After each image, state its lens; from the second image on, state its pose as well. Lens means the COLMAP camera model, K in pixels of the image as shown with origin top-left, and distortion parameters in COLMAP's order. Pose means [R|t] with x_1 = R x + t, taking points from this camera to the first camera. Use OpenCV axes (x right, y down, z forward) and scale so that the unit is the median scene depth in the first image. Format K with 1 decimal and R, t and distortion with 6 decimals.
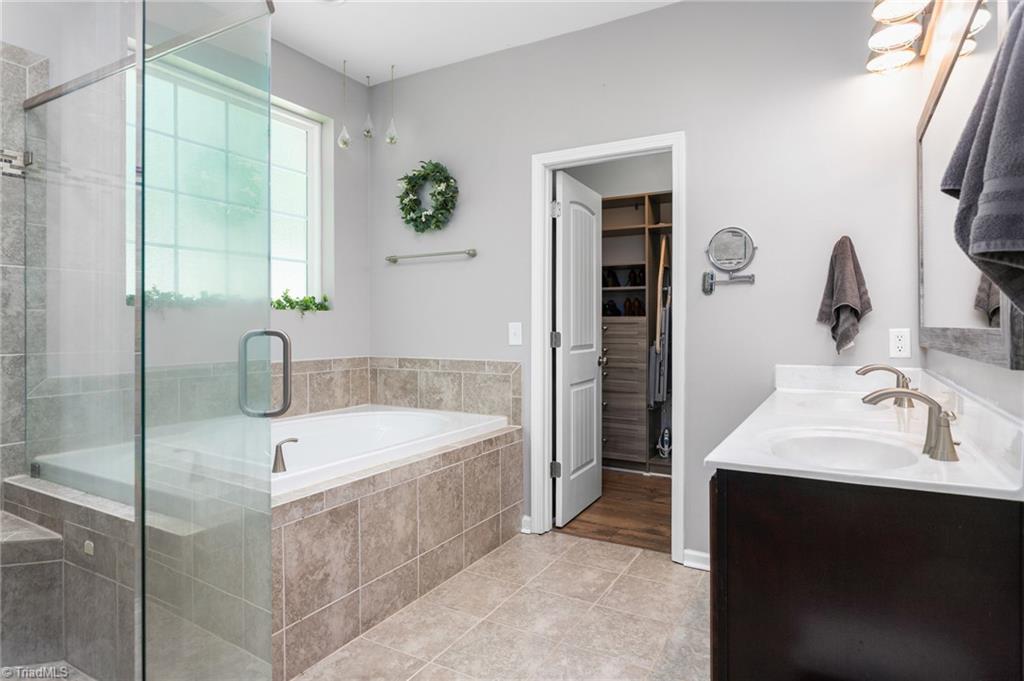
lens RADIAL K [[586.1, 0, 510.8], [0, 586.1, 333.8], [0, 0, 1]] dist [-0.002845, -0.000550]
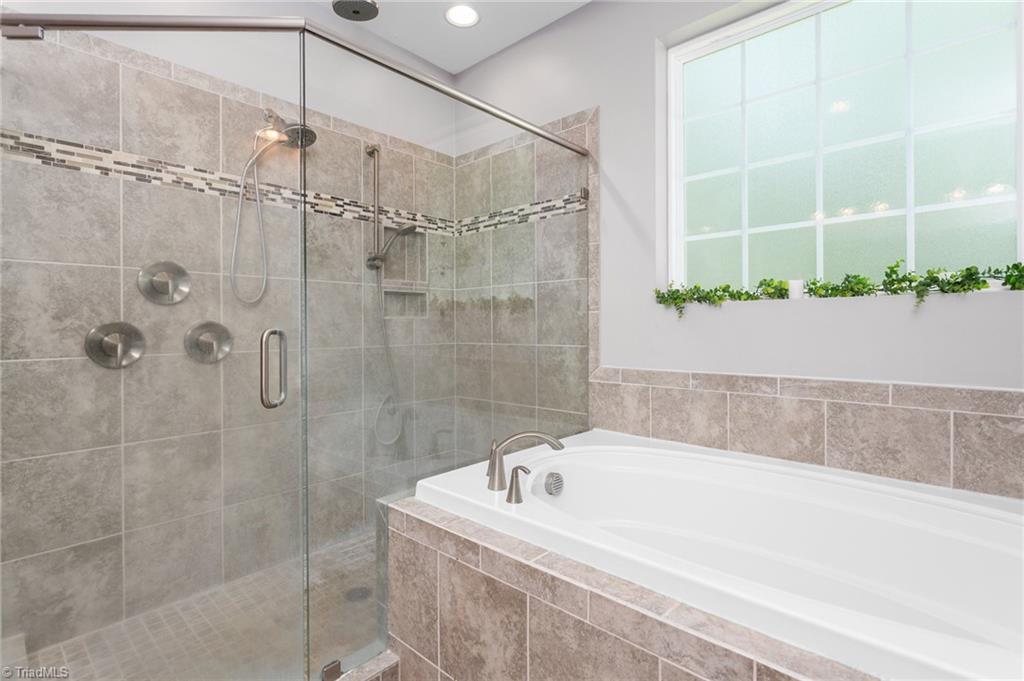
lens RADIAL K [[488.3, 0, 511.3], [0, 488.3, 326.4], [0, 0, 1]] dist [0.000920, -0.000061]
pose [[-0.210979, 0.005858, -0.977473, 0.268109], [-0.007998, 0.999938, 0.007718, -0.015922], [0.977458, 0.009446, -0.210920, 1.101218]]
